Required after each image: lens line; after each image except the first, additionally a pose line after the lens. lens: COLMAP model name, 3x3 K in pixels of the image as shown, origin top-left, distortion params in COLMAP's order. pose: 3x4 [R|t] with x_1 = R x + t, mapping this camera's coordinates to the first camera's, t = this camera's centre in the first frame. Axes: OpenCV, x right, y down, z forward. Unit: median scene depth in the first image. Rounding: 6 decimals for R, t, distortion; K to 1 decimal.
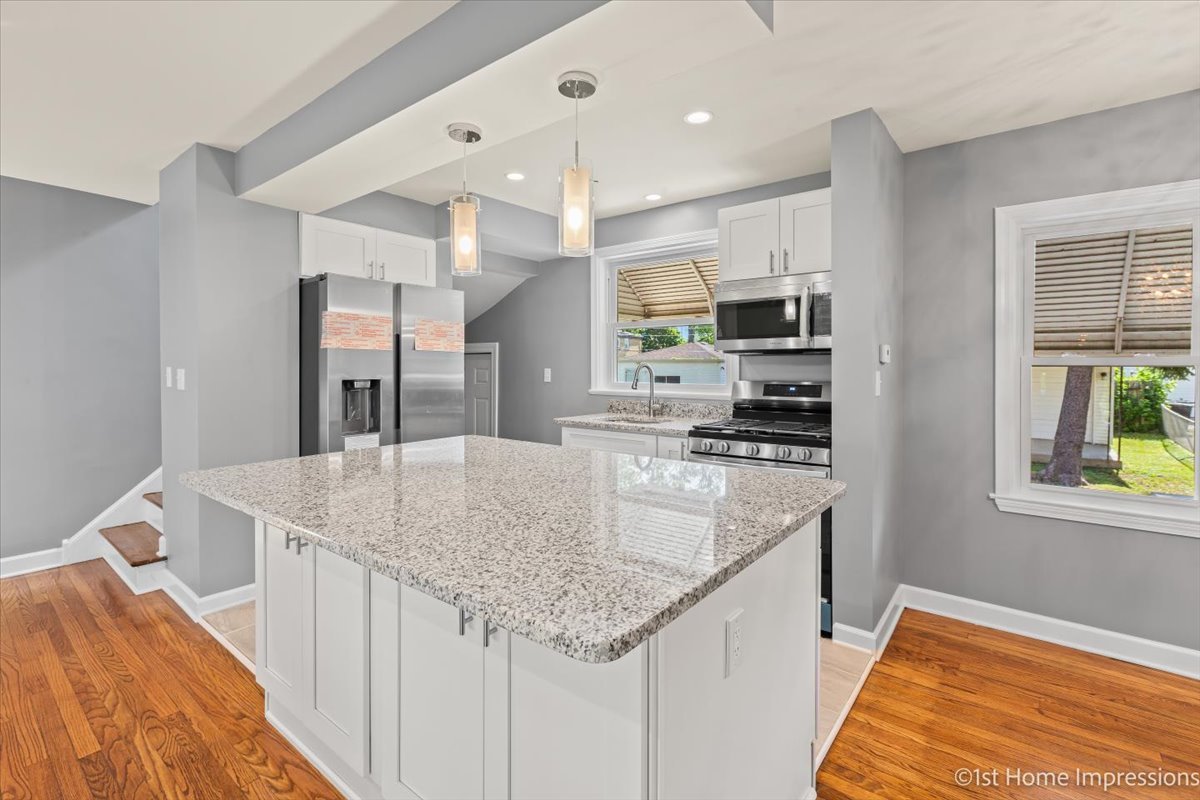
lens RADIAL K [[540.2, 0, 603.0], [0, 540.2, 371.7], [0, 0, 1]] dist [-0.001000, -0.000848]
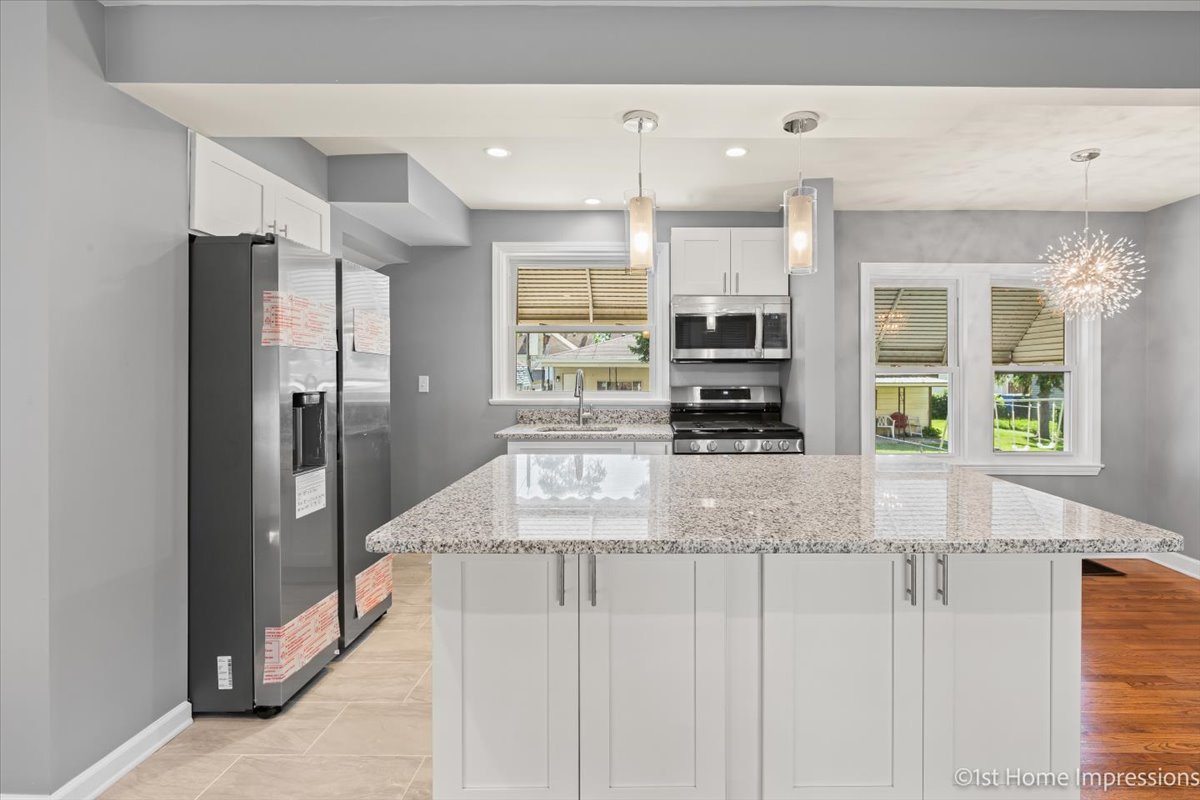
lens RADIAL K [[570.1, 0, 645.3], [0, 570.1, 373.1], [0, 0, 1]] dist [-0.009720, 0.001818]
pose [[0.782497, 0.000344, 0.622654, -0.581999], [0.005730, 0.999954, -0.007755, -0.001773], [-0.622628, 0.009636, 0.782459, 0.158842]]
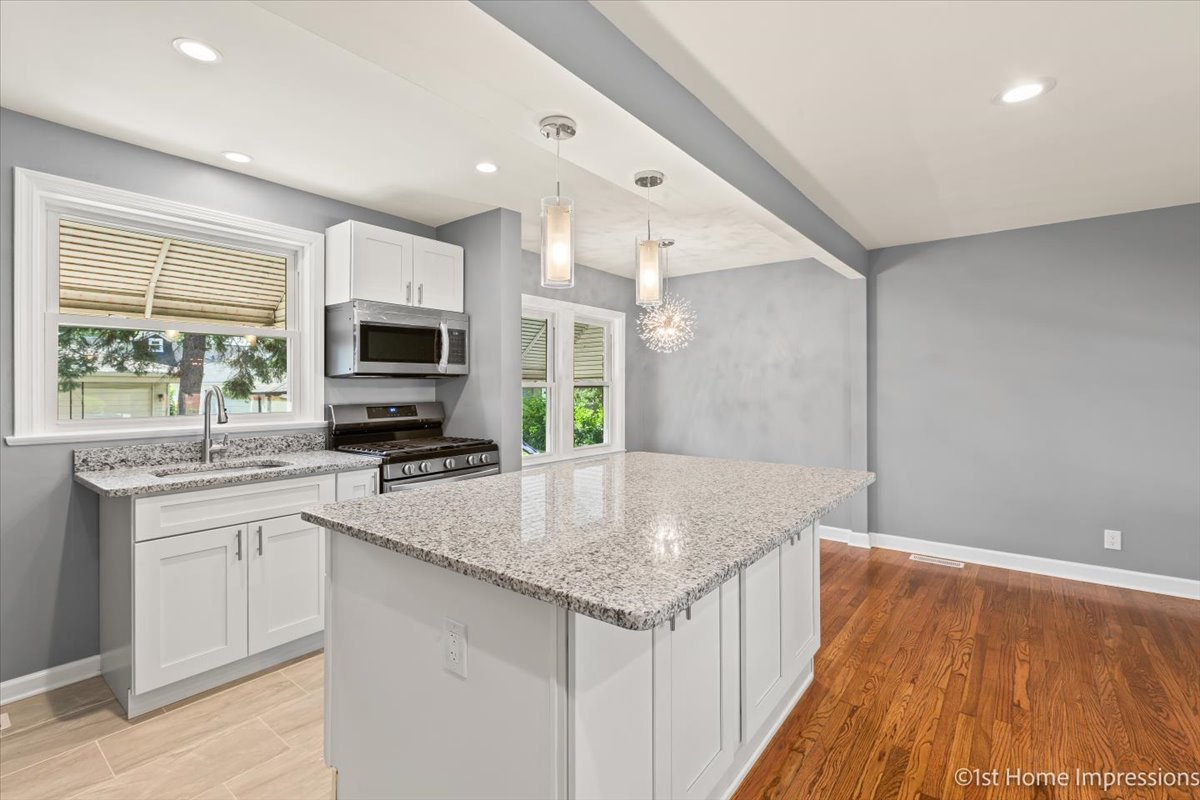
lens RADIAL K [[540.2, 0, 603.5], [0, 540.2, 381.3], [0, 0, 1]] dist [-0.001000, -0.000848]
pose [[-0.009474, 0.010037, 0.999905, -0.775353], [0.014868, 0.999840, -0.009896, -0.008799], [-0.999845, 0.014773, -0.009622, 0.629405]]
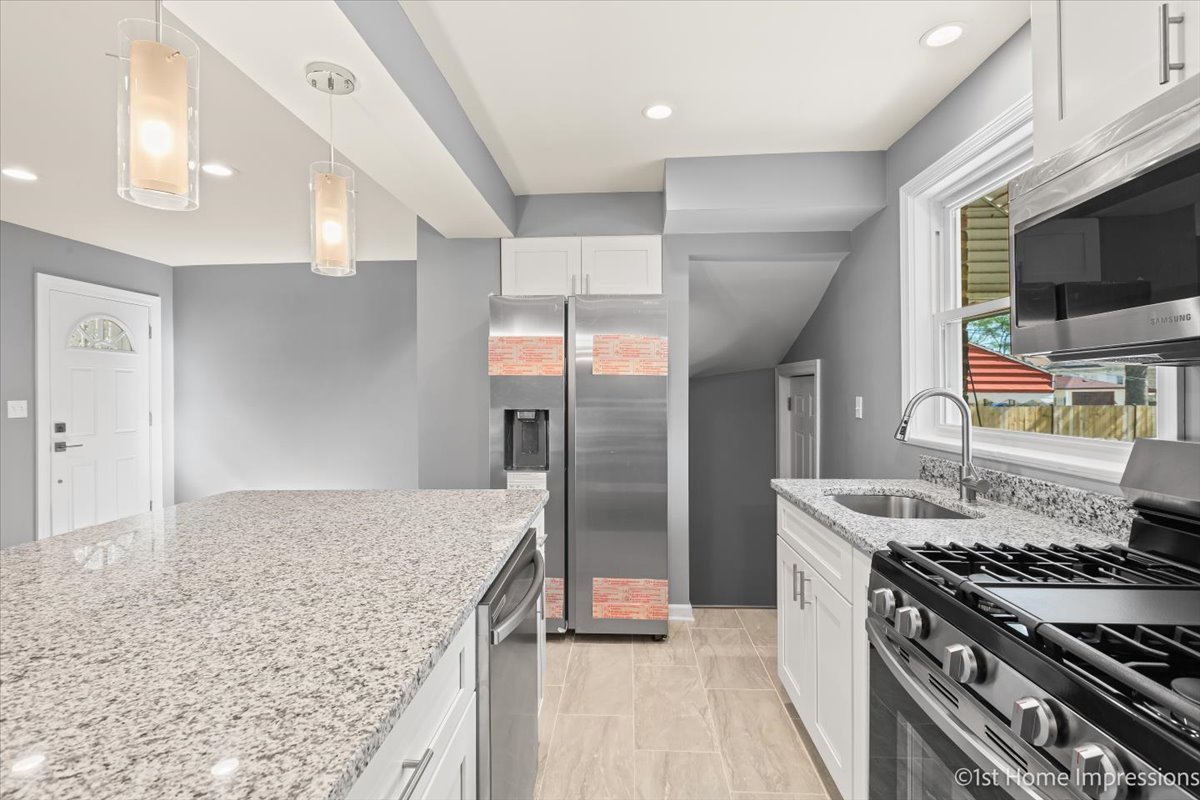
lens RADIAL K [[570.1, 0, 601.8], [0, 570.1, 396.4], [0, 0, 1]] dist [-0.009720, 0.001818]
pose [[0.569622, 0.002111, -0.821904, 0.402471], [-0.007431, 0.999969, -0.002582, -0.006002], [0.821873, 0.007578, 0.569620, 0.575020]]
